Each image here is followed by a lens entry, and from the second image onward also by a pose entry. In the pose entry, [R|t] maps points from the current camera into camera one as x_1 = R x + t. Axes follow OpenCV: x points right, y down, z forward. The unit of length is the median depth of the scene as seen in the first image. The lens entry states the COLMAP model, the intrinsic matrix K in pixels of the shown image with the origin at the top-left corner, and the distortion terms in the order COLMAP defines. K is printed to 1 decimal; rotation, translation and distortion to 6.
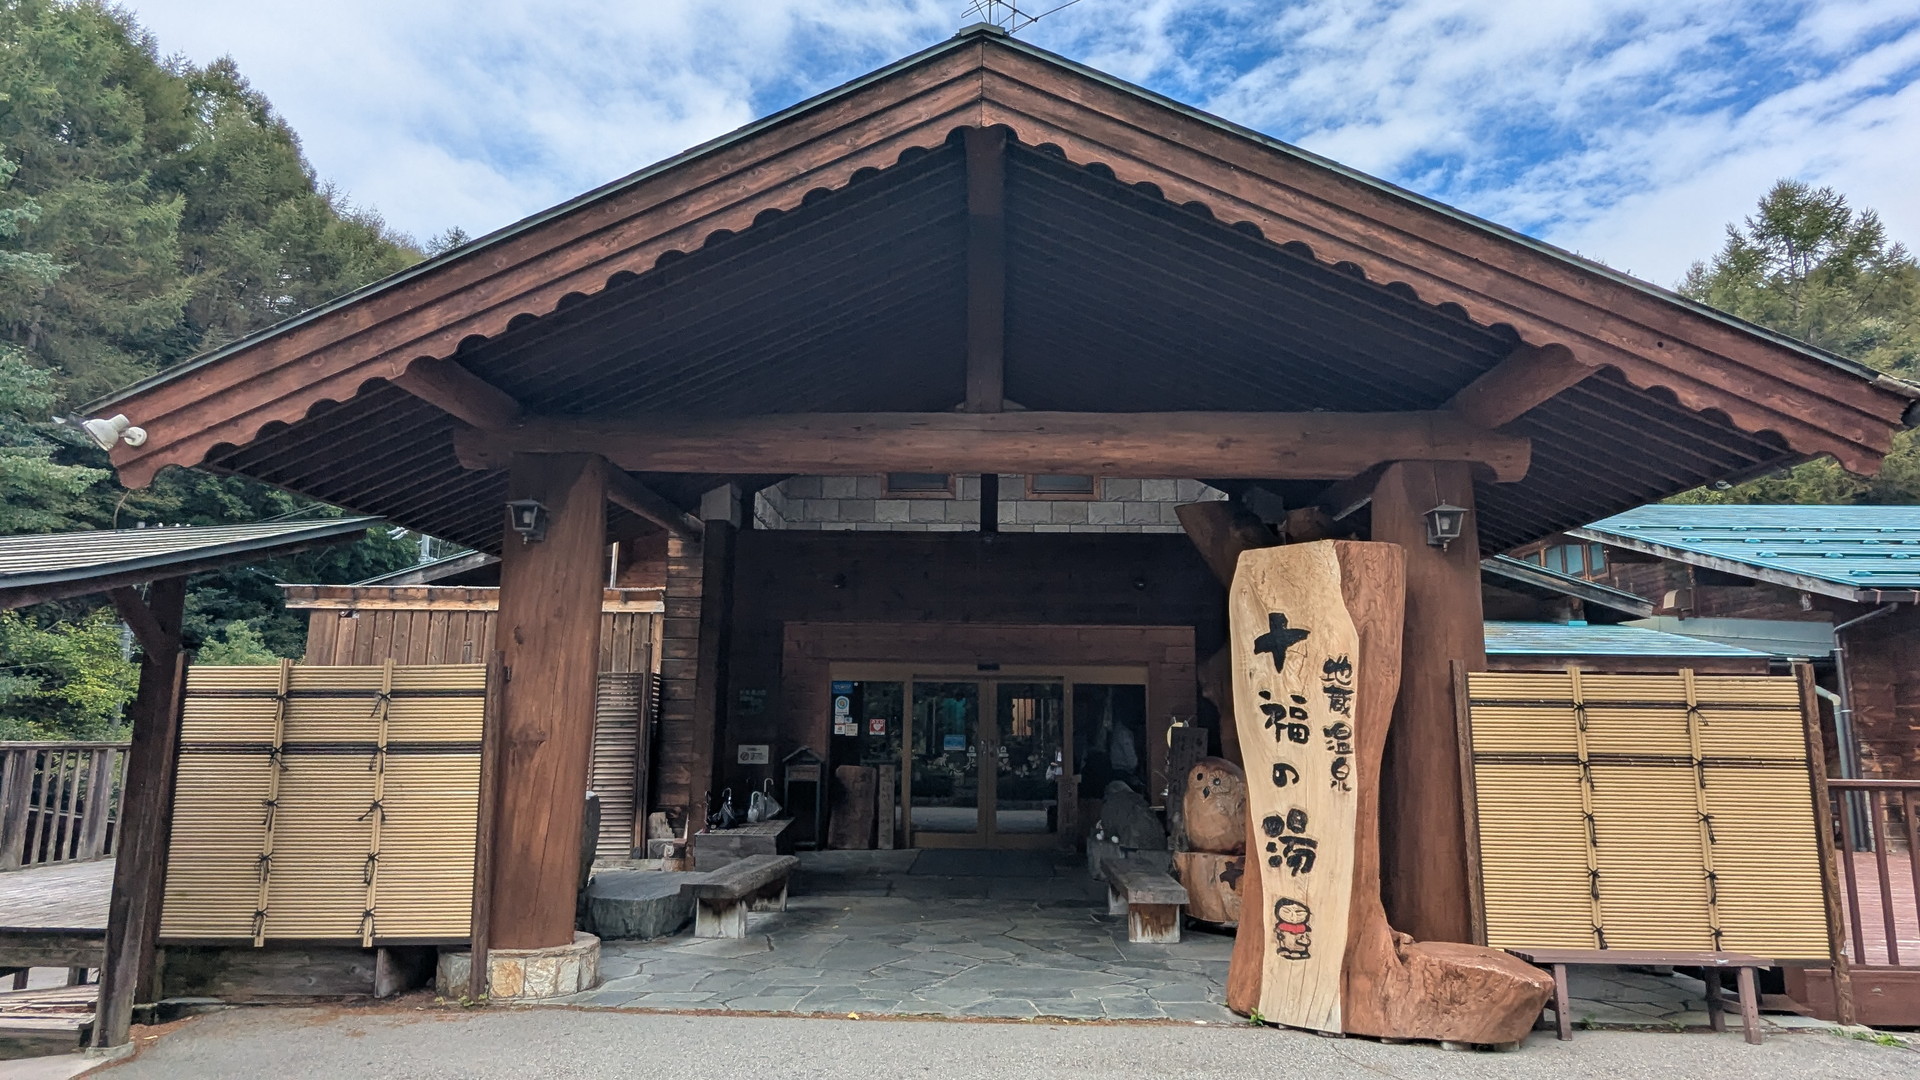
lens RADIAL K [[1119.8, 0, 960.2], [0, 1119.8, 599.7], [0, 0, 1]] dist [0.017067, -0.000605]
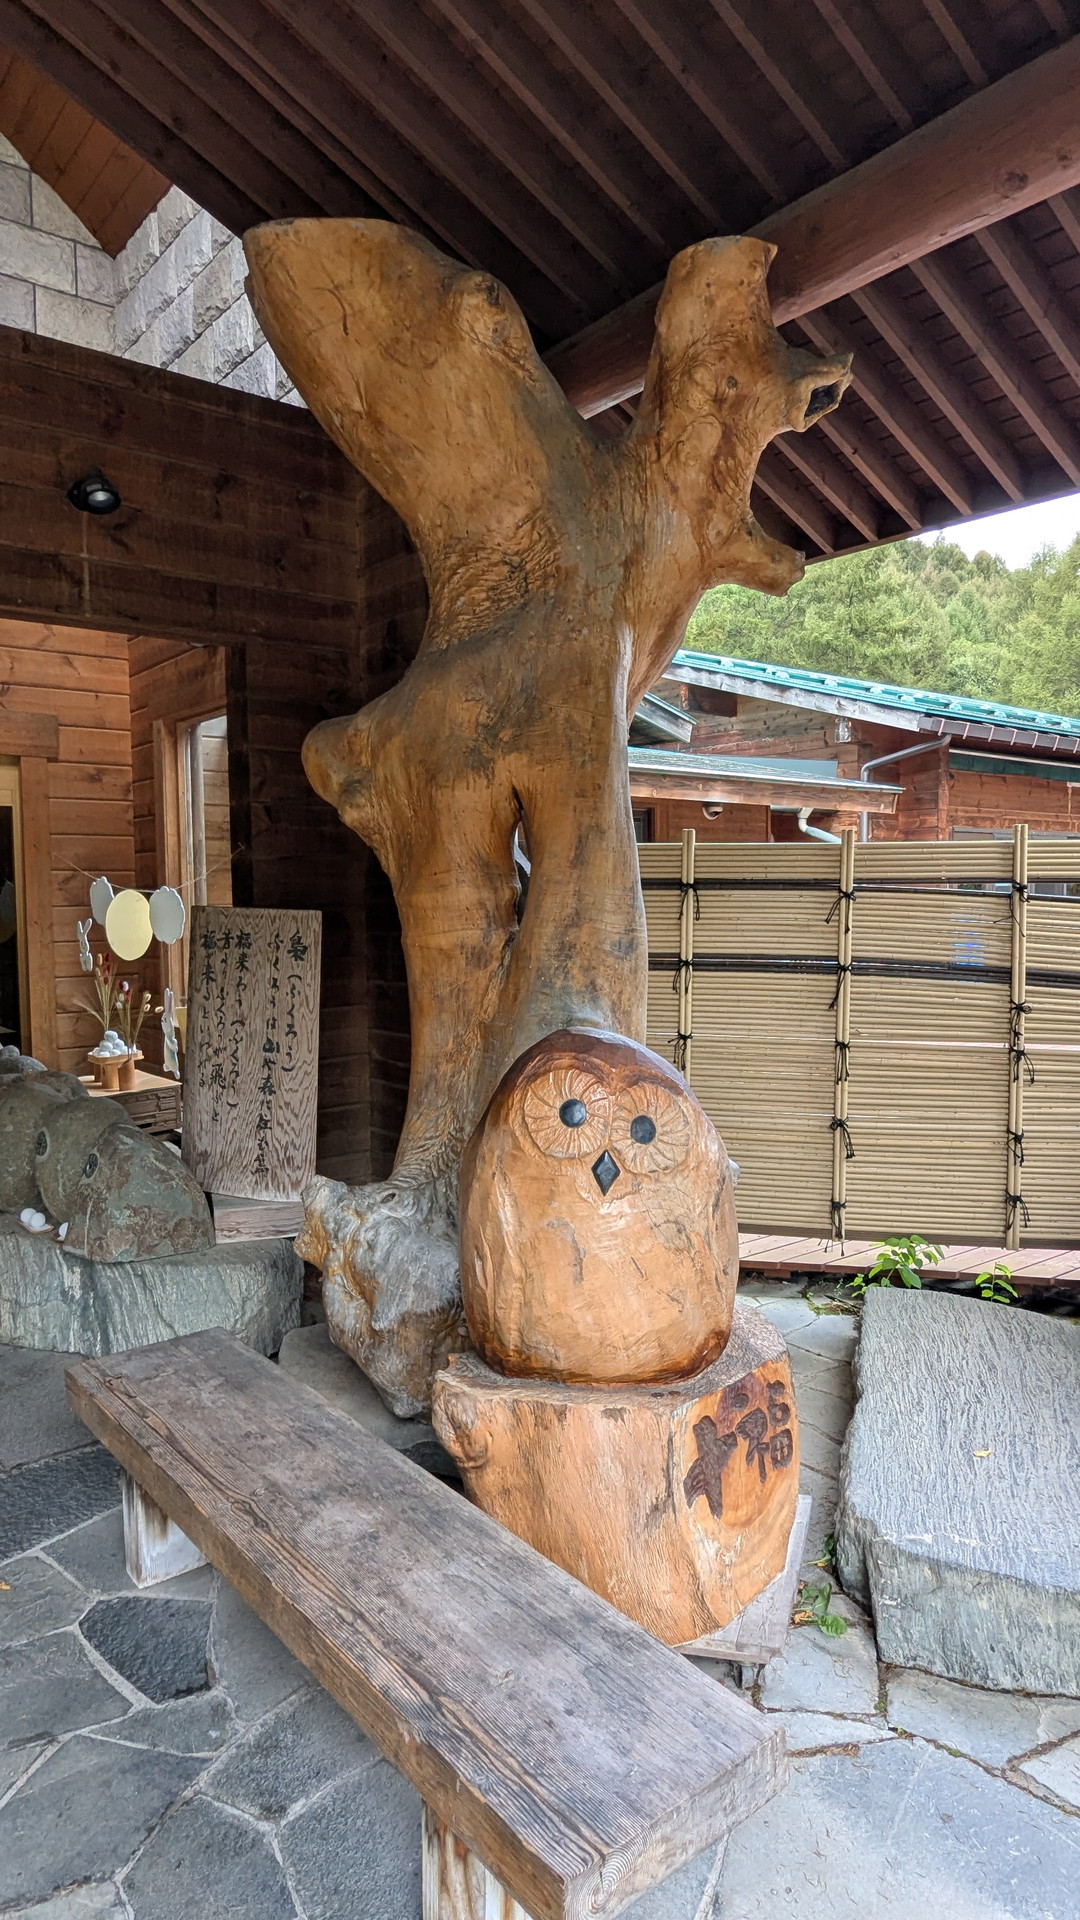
lens RADIAL K [[1119.8, 0, 533.5], [0, 1119.8, 967.8], [0, 0, 1]] dist [0.017067, -0.000605]
pose [[0.754838, -0.061854, 0.652989, 0.053357], [-0.064157, 0.983807, 0.167354, 0.118609], [-0.652766, -0.168219, 0.738646, 1.209095]]
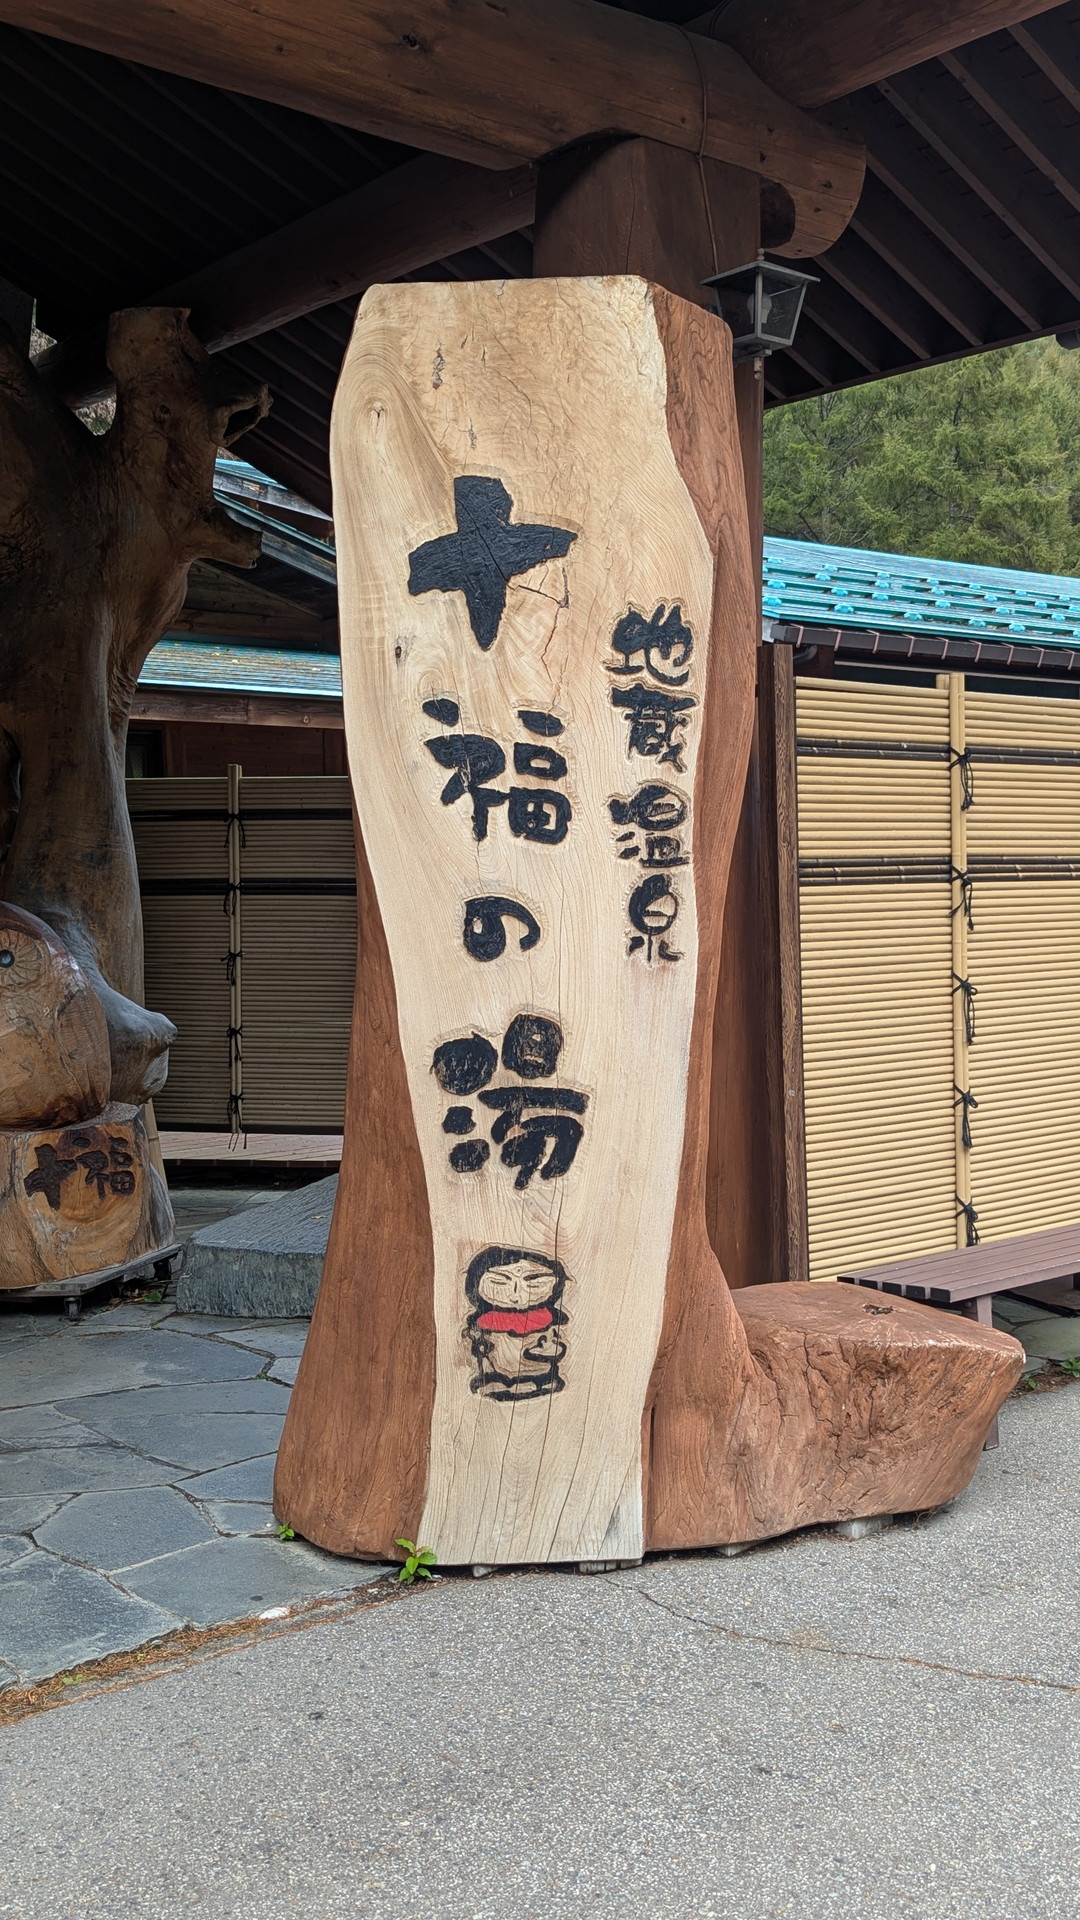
lens RADIAL K [[1822.8, 0, 549.3], [0, 1822.8, 1003.6], [0, 0, 1]] dist [0.134108, -0.240382]
pose [[0.748003, -0.069137, 0.660084, -0.099867], [-0.057735, 0.984011, 0.168489, 0.078197], [-0.661179, -0.164141, 0.732052, 0.543838]]
